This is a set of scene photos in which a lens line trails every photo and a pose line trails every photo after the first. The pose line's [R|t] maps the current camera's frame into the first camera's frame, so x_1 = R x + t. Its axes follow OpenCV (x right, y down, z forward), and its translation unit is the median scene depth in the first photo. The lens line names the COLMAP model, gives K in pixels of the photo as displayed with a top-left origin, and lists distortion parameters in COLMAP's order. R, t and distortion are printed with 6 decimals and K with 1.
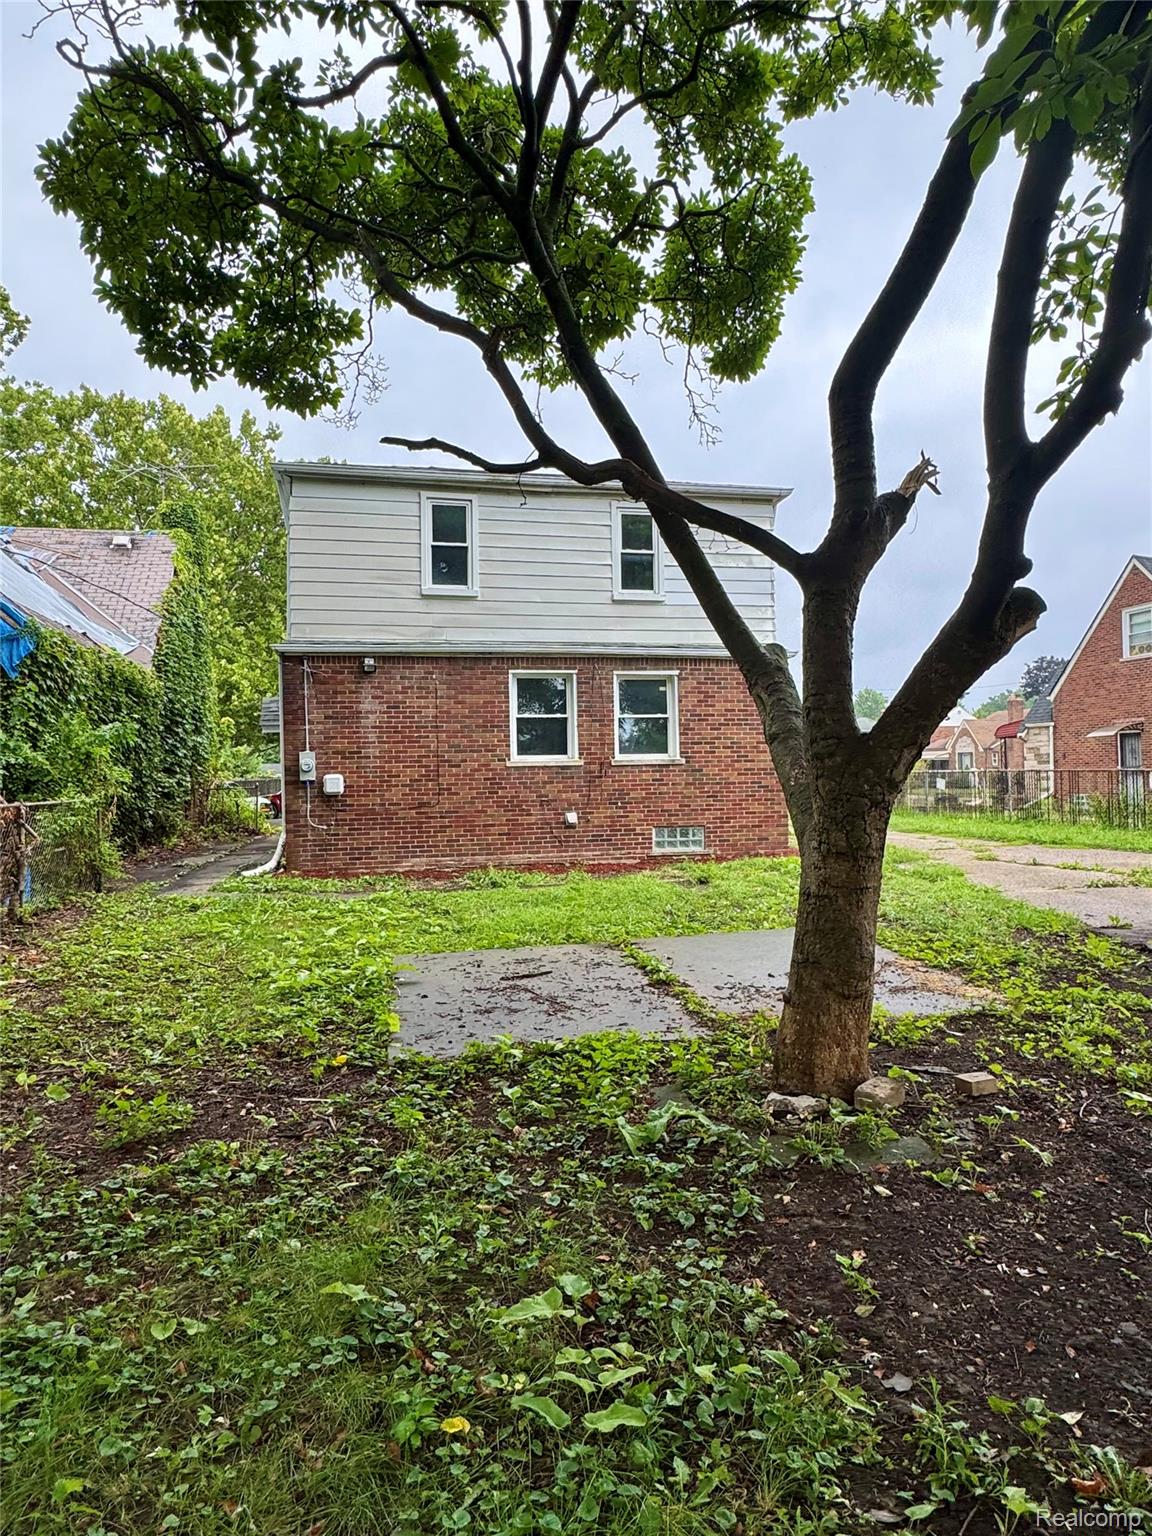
lens RADIAL K [[897.1, 0, 575.7], [0, 897.1, 764.0], [0, 0, 1]] dist [0.012638, 0.001197]
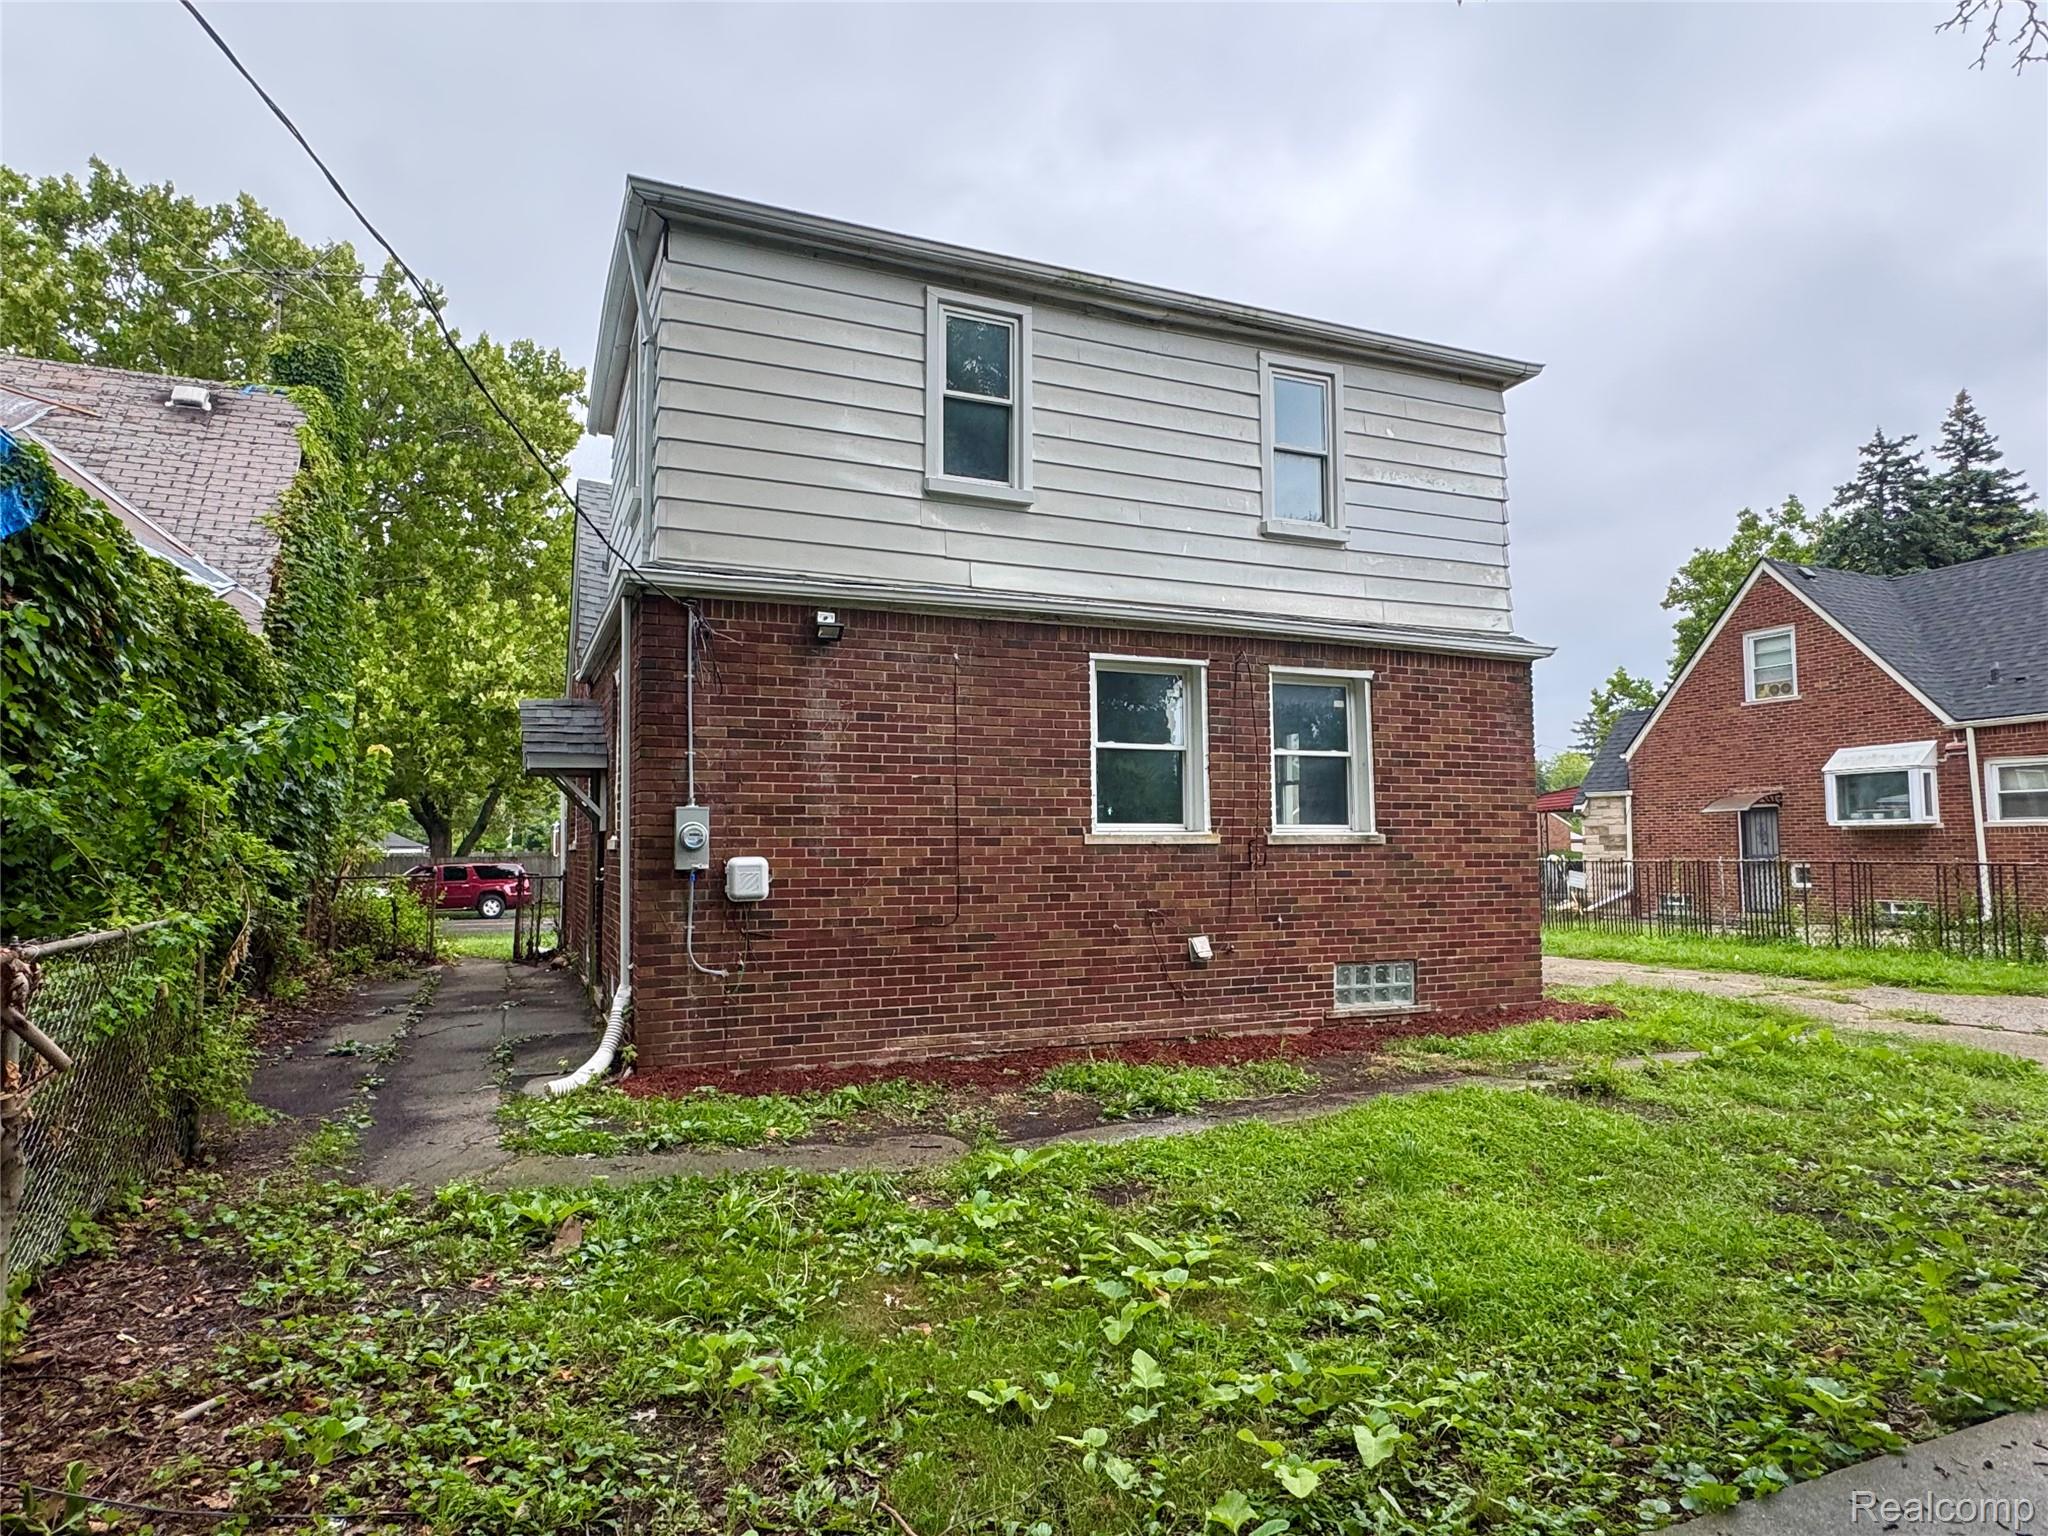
lens RADIAL K [[1196.1, 0, 1025.3], [0, 1196.1, 771.2], [0, 0, 1]] dist [0.012638, 0.001197]
pose [[0.980717, 0.025853, 0.193716, -0.235698], [-0.014603, 0.998135, -0.059280, 0.001942], [-0.194887, 0.055308, 0.979265, 0.348345]]
